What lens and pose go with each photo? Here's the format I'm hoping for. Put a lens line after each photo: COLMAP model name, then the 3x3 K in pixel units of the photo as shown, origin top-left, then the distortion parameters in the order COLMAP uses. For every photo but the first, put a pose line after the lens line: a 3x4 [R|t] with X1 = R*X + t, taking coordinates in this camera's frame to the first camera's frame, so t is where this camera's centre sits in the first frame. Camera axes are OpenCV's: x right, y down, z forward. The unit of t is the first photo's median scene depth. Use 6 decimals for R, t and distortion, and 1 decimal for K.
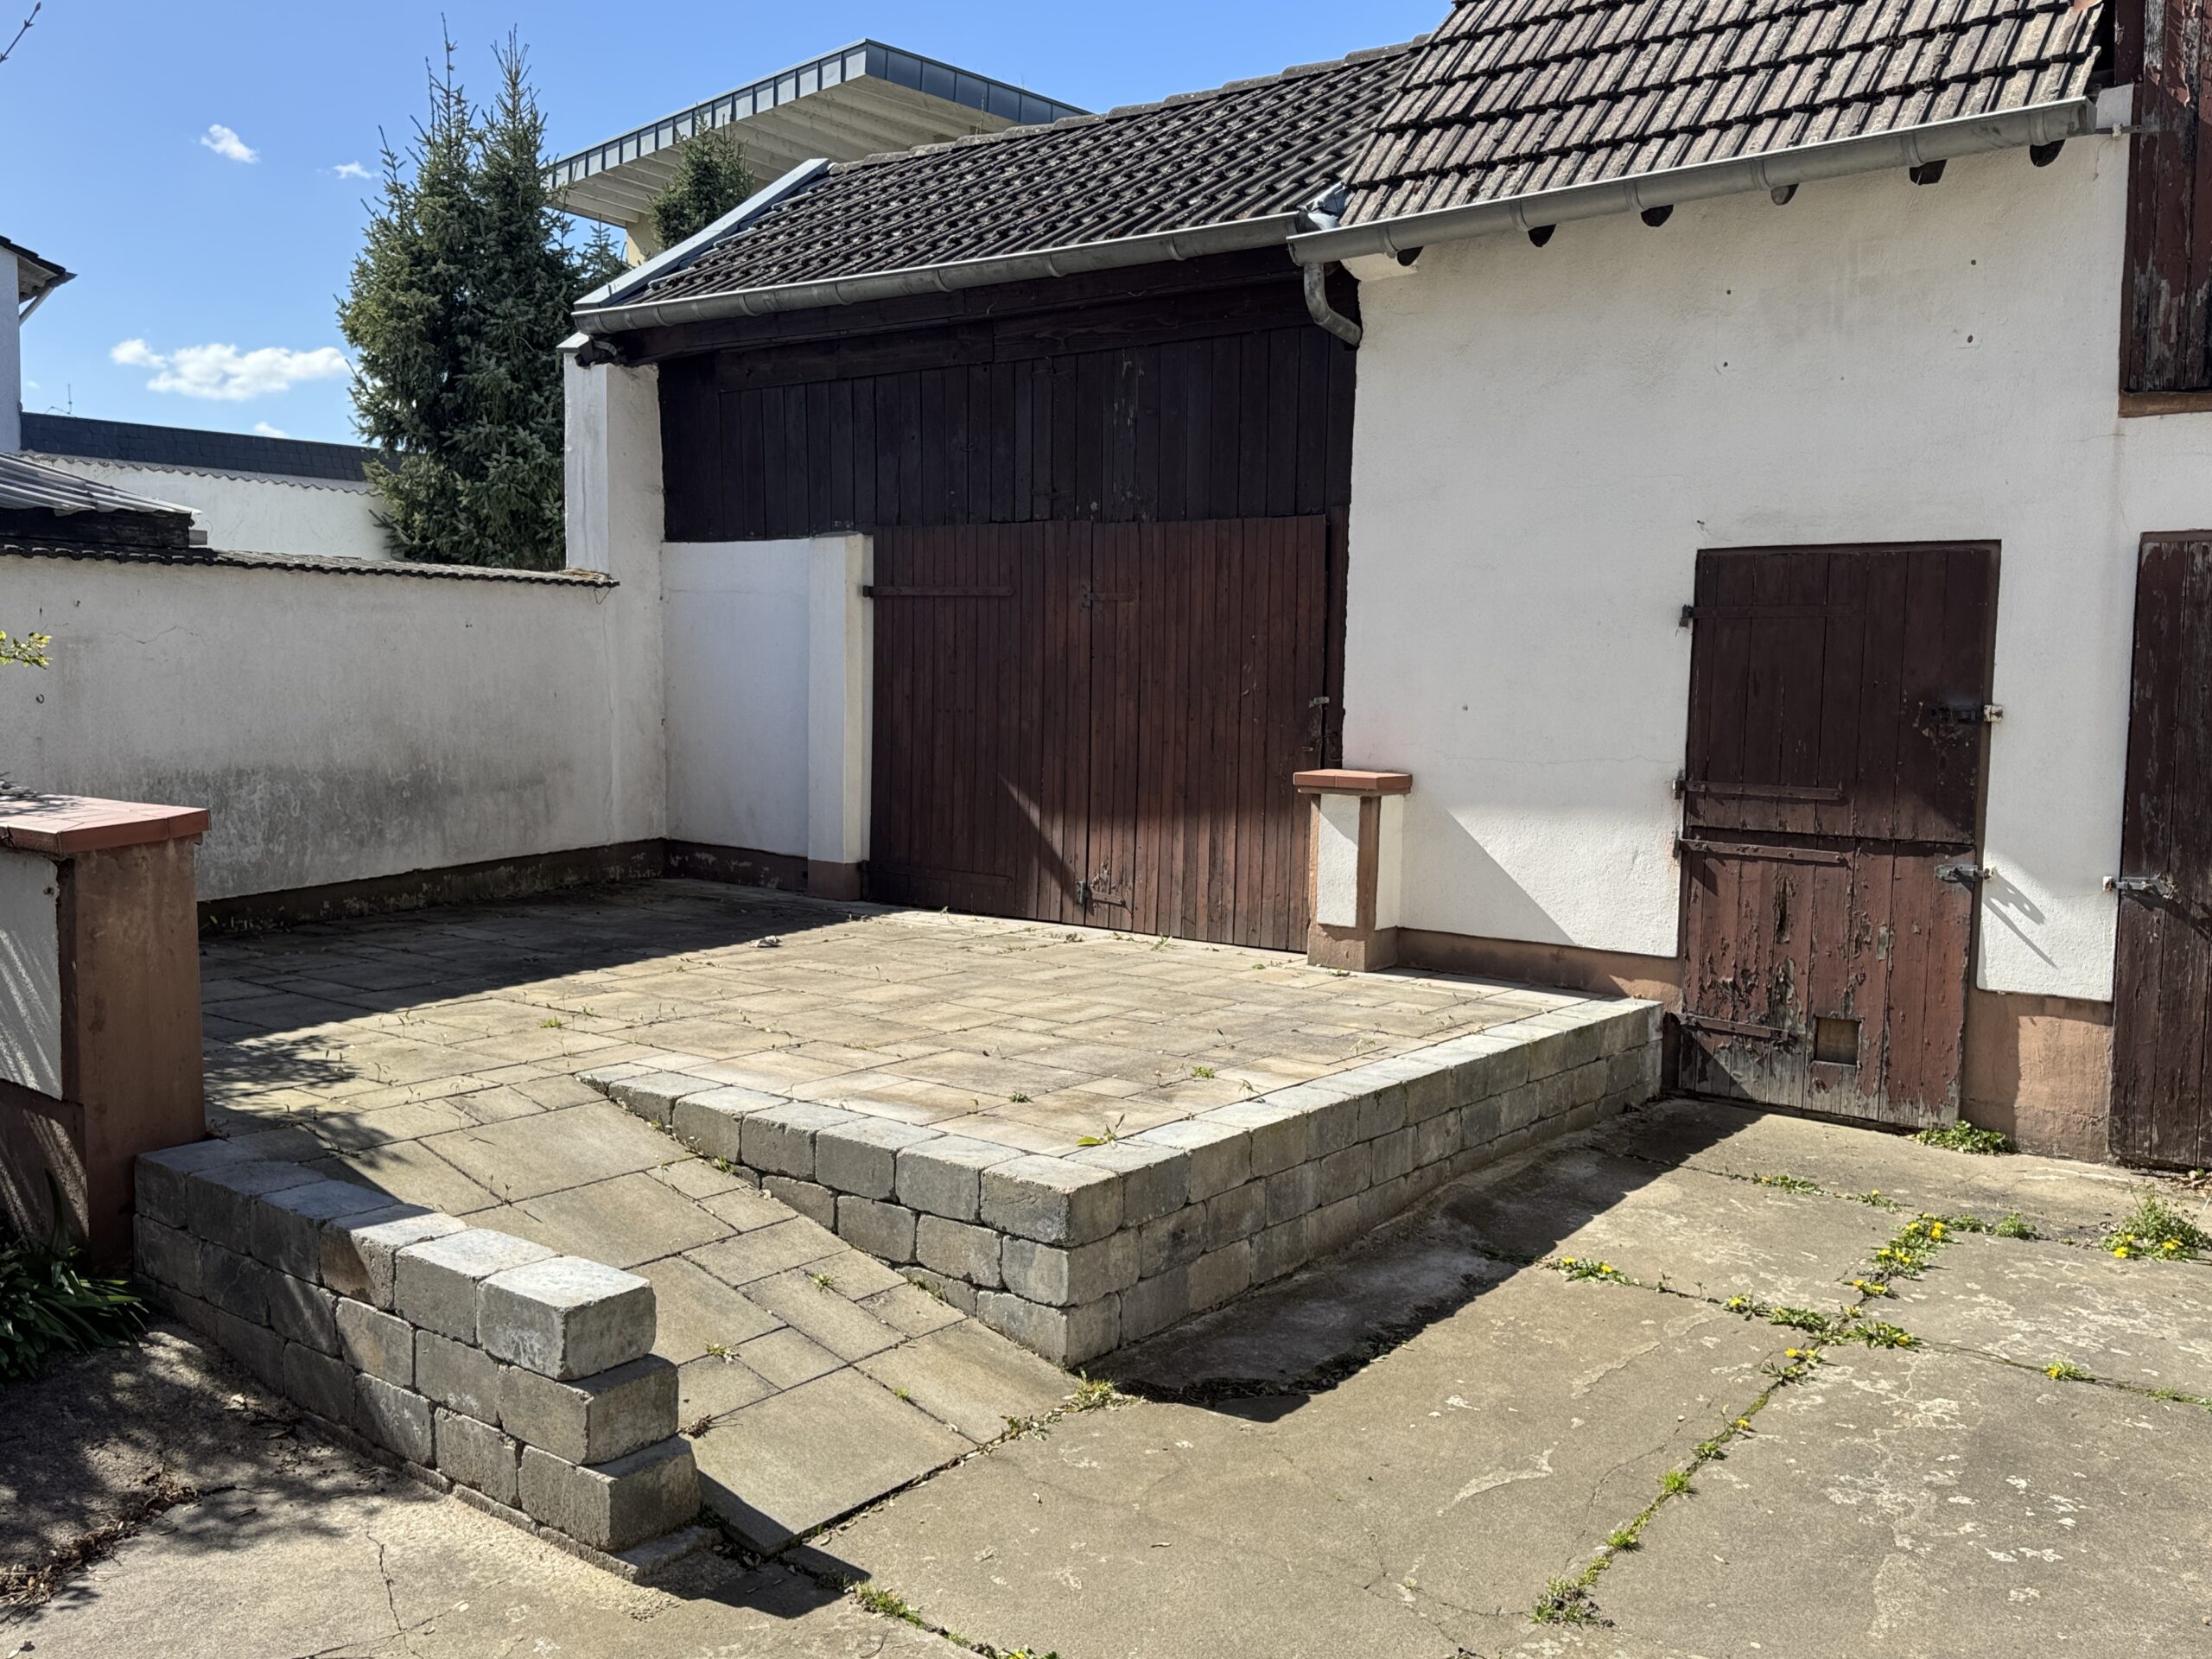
lens RADIAL K [[1836.6, 0, 1090.3], [0, 1836.6, 839.9], [0, 0, 1]] dist [0.048967, -0.033501]
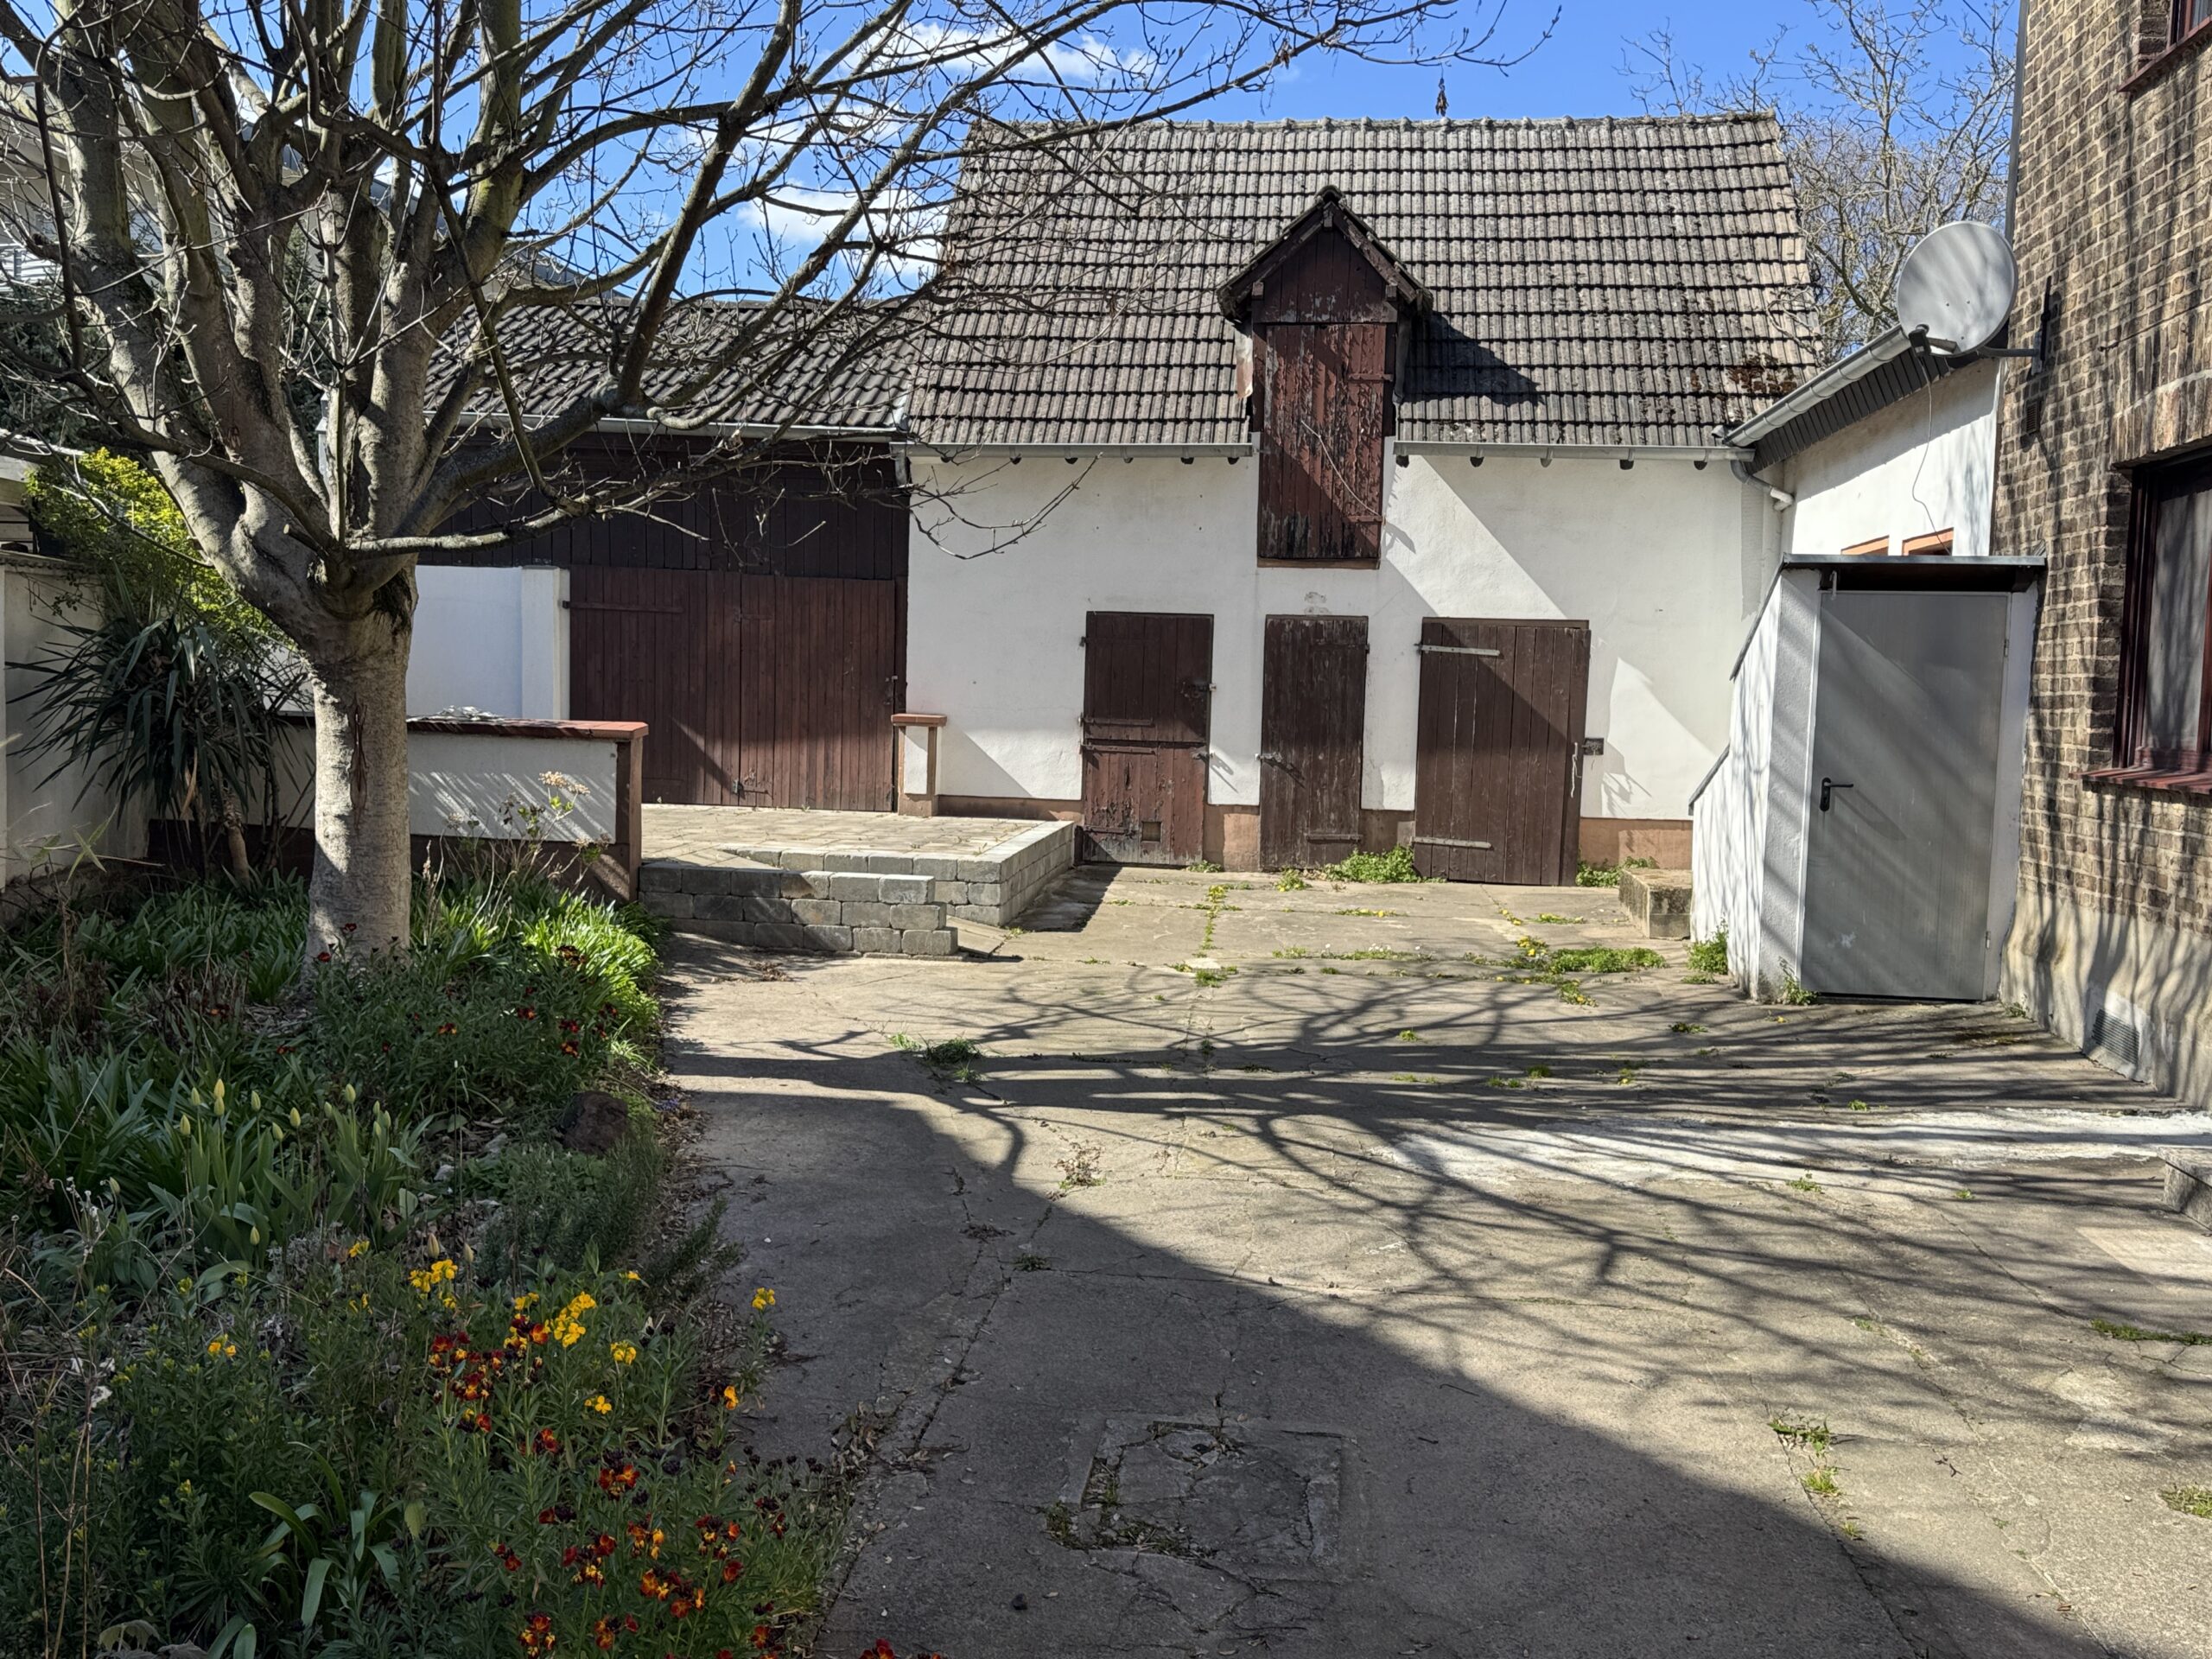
lens RADIAL K [[1836.6, 0, 1116.4], [0, 1836.6, 835.7], [0, 0, 1]] dist [0.048967, -0.033501]
pose [[0.858806, -0.042600, 0.510527, -0.746576], [0.029639, 0.998999, 0.033502, 0.035242], [-0.511443, -0.013640, 0.859209, -0.866655]]
